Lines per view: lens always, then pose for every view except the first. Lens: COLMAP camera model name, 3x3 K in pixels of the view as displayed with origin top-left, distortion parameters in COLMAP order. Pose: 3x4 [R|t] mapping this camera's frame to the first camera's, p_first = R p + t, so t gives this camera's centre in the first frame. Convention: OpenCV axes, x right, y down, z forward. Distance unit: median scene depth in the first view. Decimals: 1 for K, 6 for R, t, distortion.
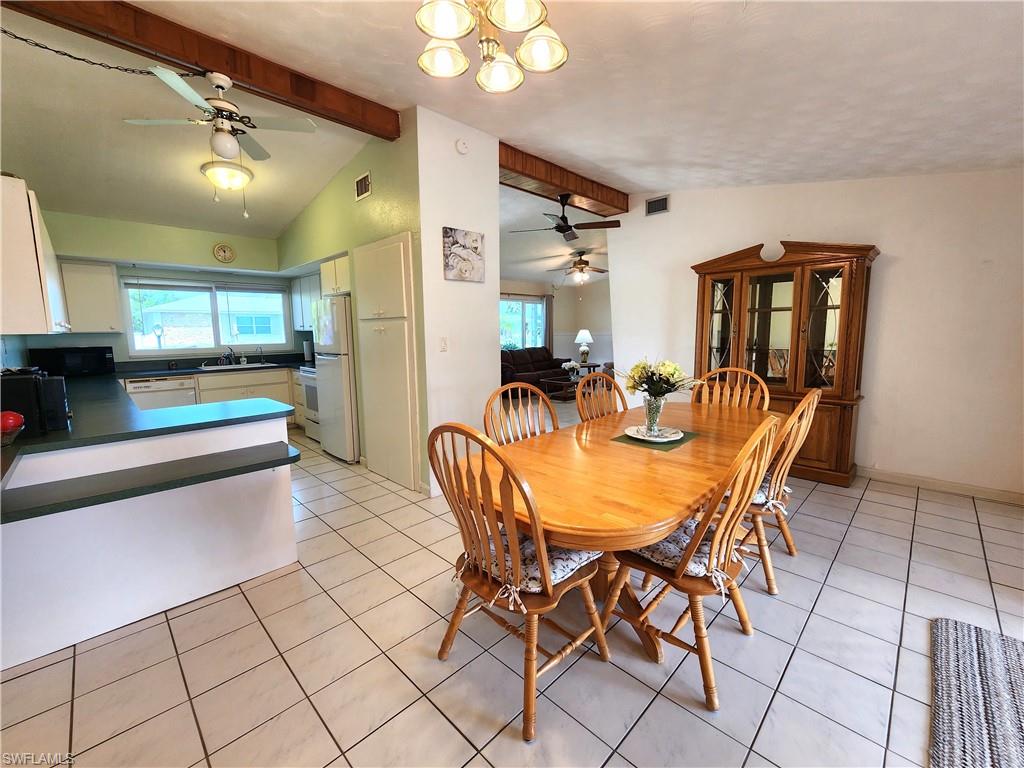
lens RADIAL K [[422.0, 0, 512.0], [0, 422.0, 384.0], [0, 0, 1]] dist [0.000662, -0.000081]
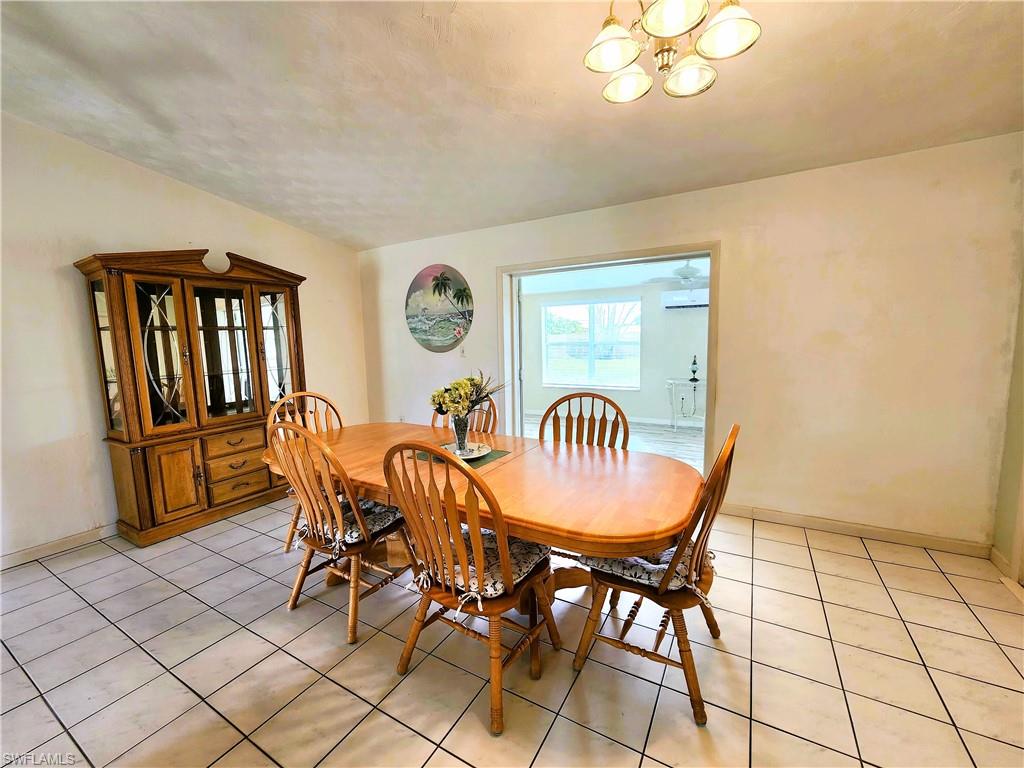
lens RADIAL K [[422.0, 0, 512.0], [0, 422.0, 384.0], [0, 0, 1]] dist [0.000662, -0.000081]
pose [[-0.250958, -0.091943, 0.963622, -0.386314], [0.155414, 0.978738, 0.133860, -0.090348], [-0.955441, 0.183353, -0.231333, 0.668025]]
